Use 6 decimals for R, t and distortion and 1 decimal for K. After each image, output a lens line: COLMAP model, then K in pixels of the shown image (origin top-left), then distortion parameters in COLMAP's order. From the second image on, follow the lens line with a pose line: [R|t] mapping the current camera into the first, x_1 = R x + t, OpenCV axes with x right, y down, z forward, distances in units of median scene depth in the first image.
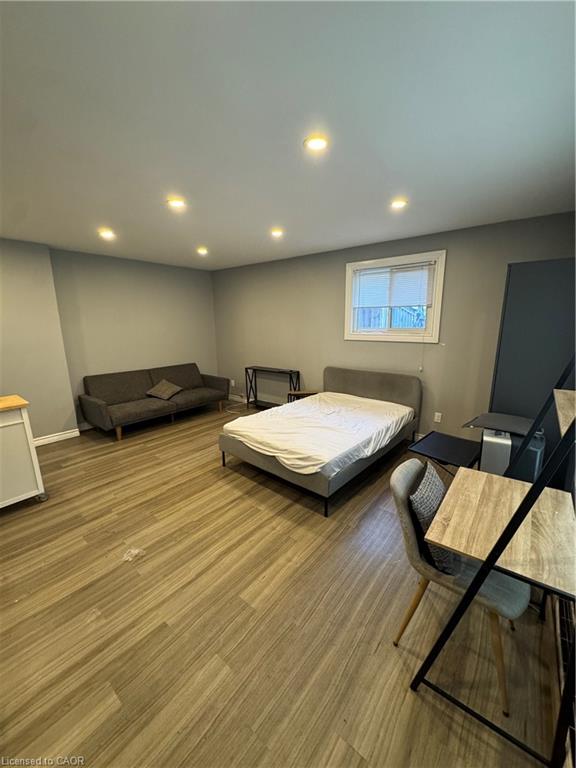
lens RADIAL K [[307.4, 0, 288.0], [0, 307.4, 384.0], [0, 0, 1]] dist [-0.001813, -0.000591]
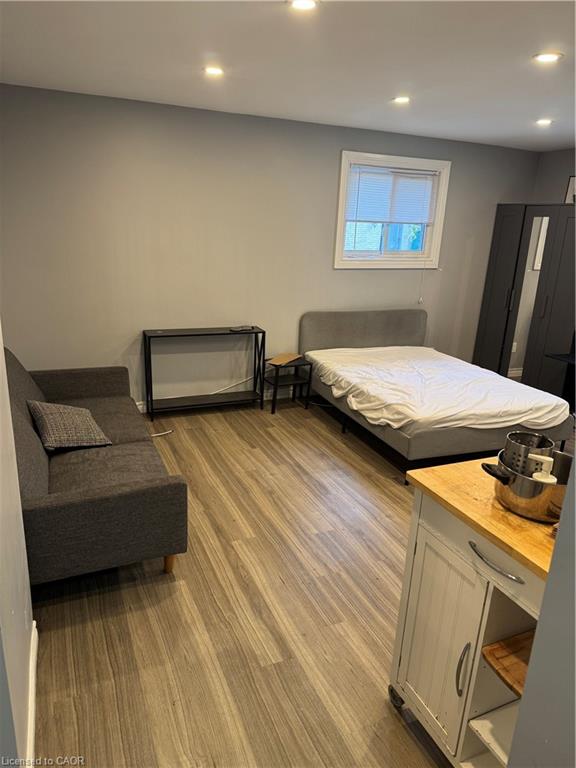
lens RADIAL K [[533.4, 0, 290.6], [0, 533.4, 388.3], [0, 0, 1]] dist [0.088328, -0.118553]
pose [[0.460649, -0.225529, 0.858452, -1.268498], [0.137341, 0.973642, 0.182094, -0.157261], [-0.876892, 0.034019, 0.479481, 0.726772]]
